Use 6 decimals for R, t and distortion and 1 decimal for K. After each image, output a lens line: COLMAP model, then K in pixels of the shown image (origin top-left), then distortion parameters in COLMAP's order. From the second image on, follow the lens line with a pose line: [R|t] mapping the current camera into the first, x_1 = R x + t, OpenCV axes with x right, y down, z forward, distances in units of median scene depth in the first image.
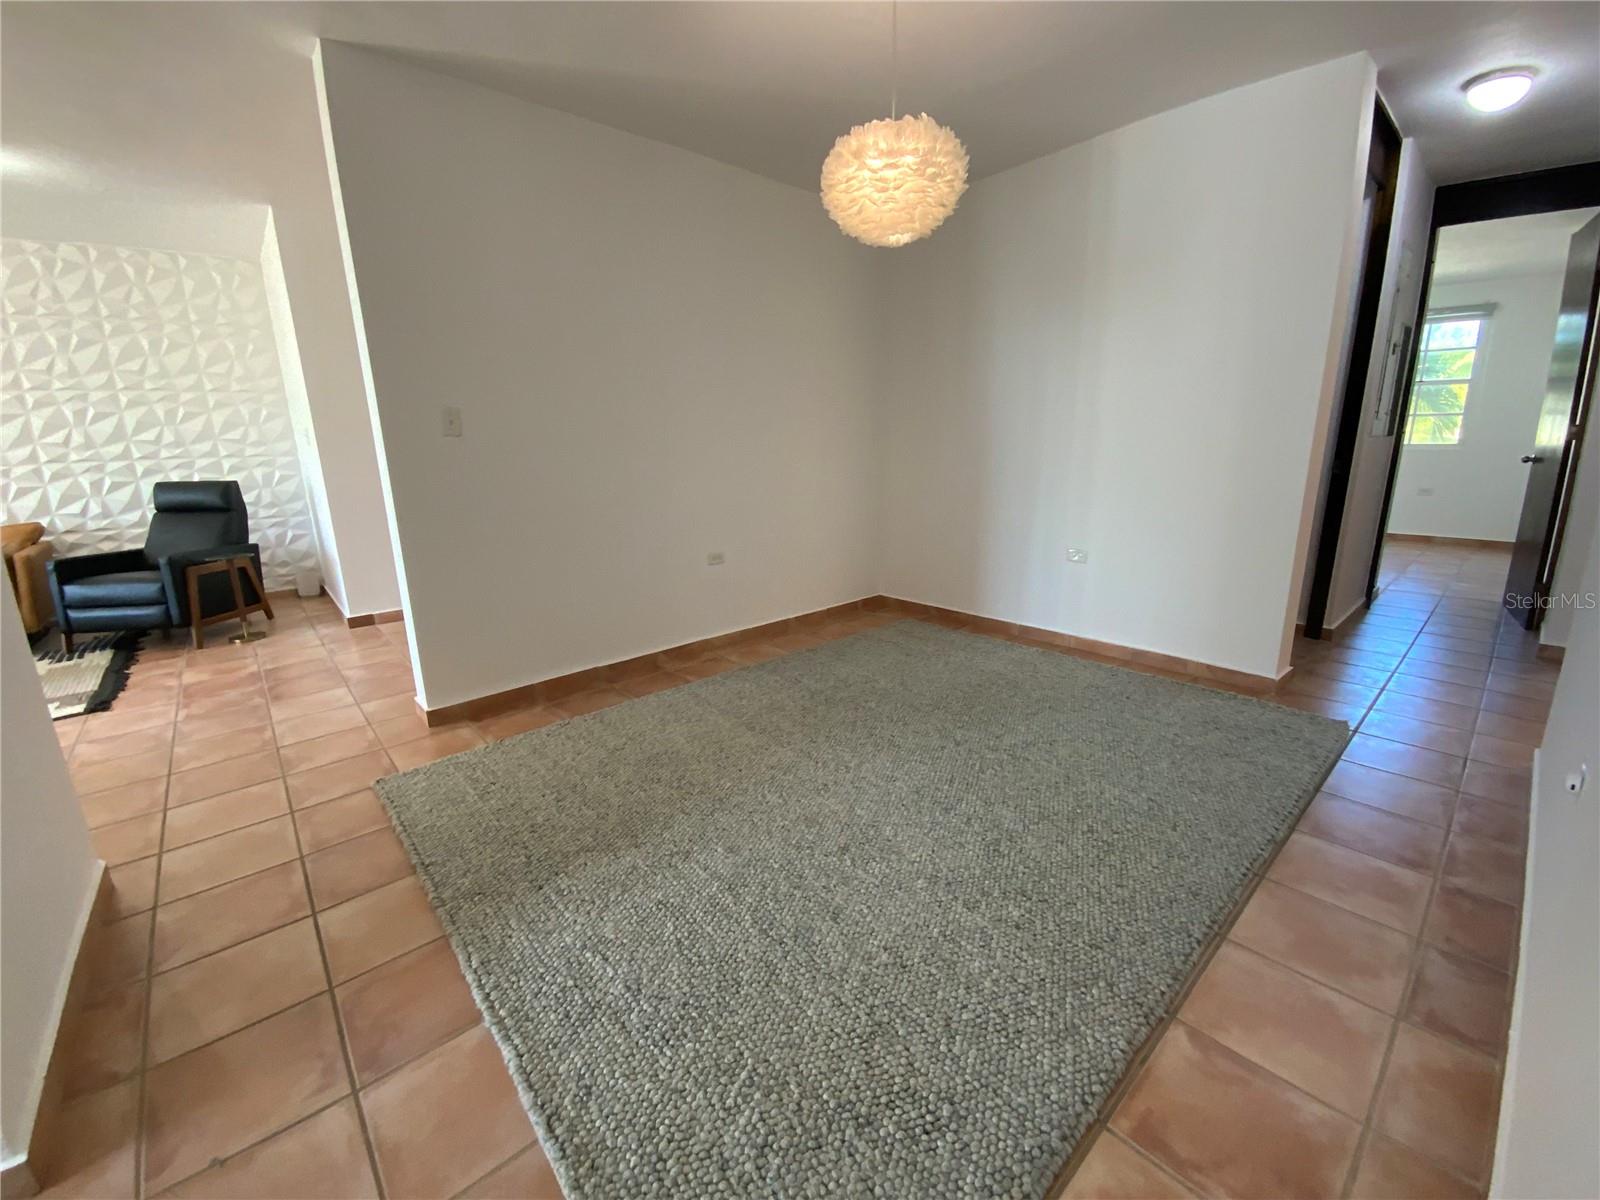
lens RADIAL K [[656.8, 0, 803.9], [0, 656.8, 594.9], [0, 0, 1]] dist [0.000129, 0.000253]
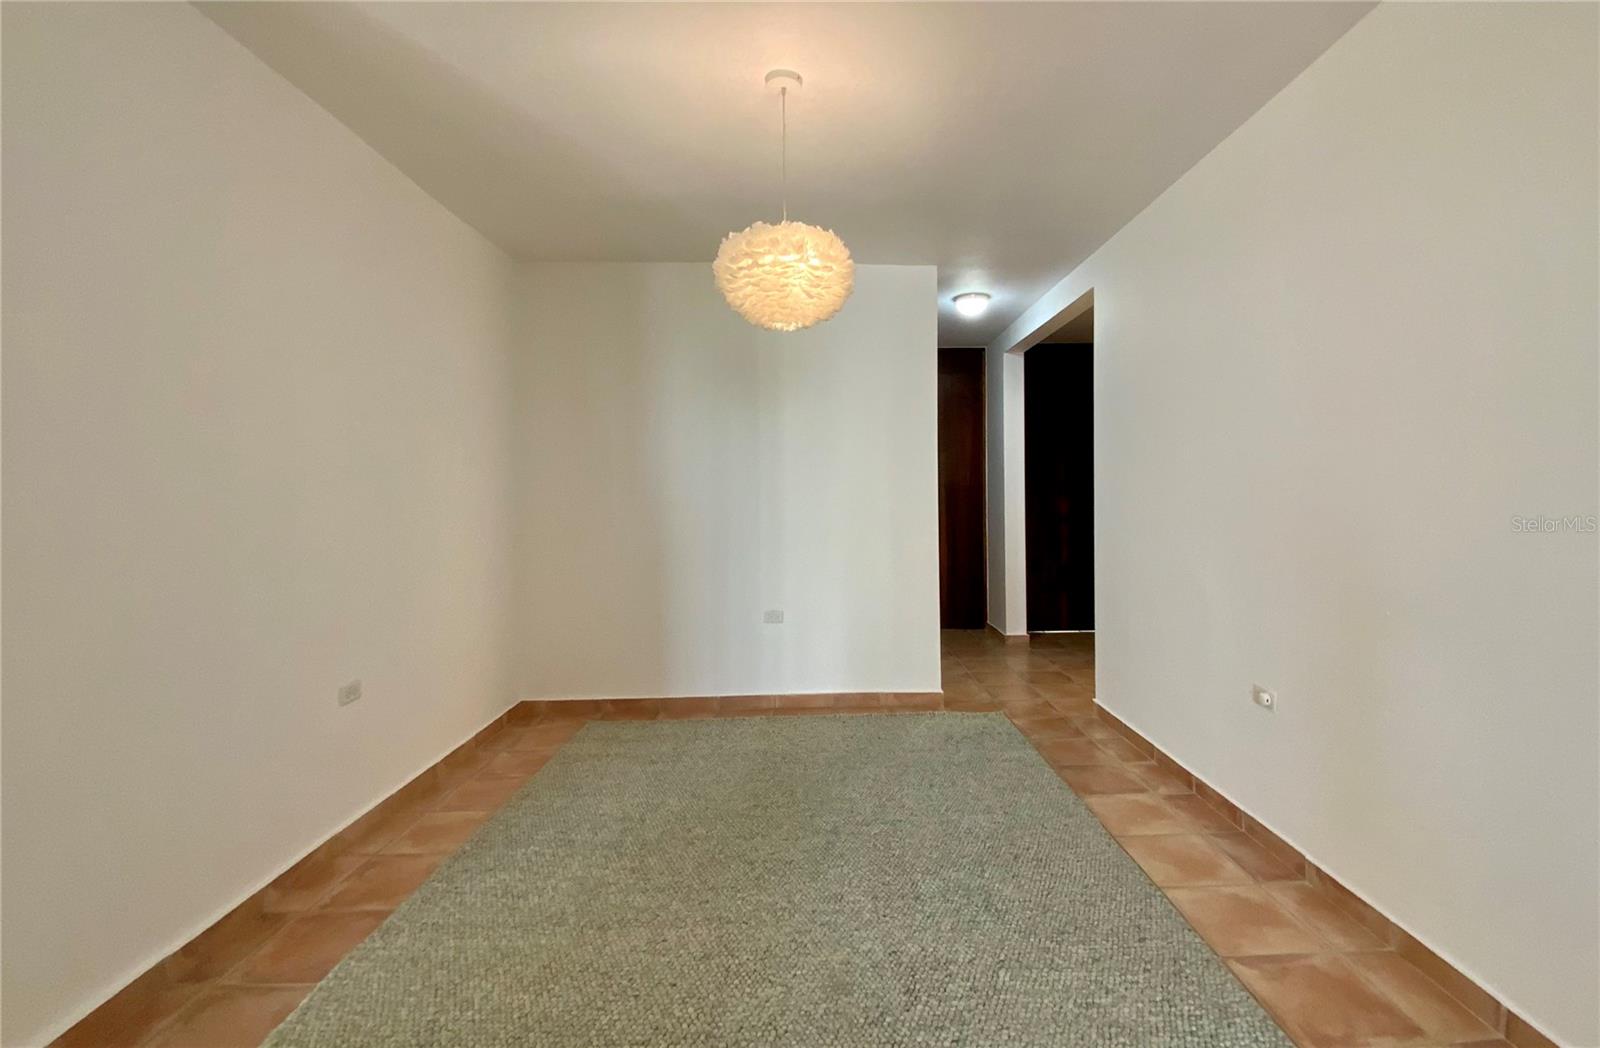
lens RADIAL K [[696.7, 0, 855.4], [0, 696.7, 461.6], [0, 0, 1]] dist [-0.003143, -0.002479]
pose [[0.626952, 0.042710, 0.777886, -0.402197], [0.175792, 0.964988, -0.194666, -0.061491], [-0.758965, 0.258792, 0.597494, 0.199549]]
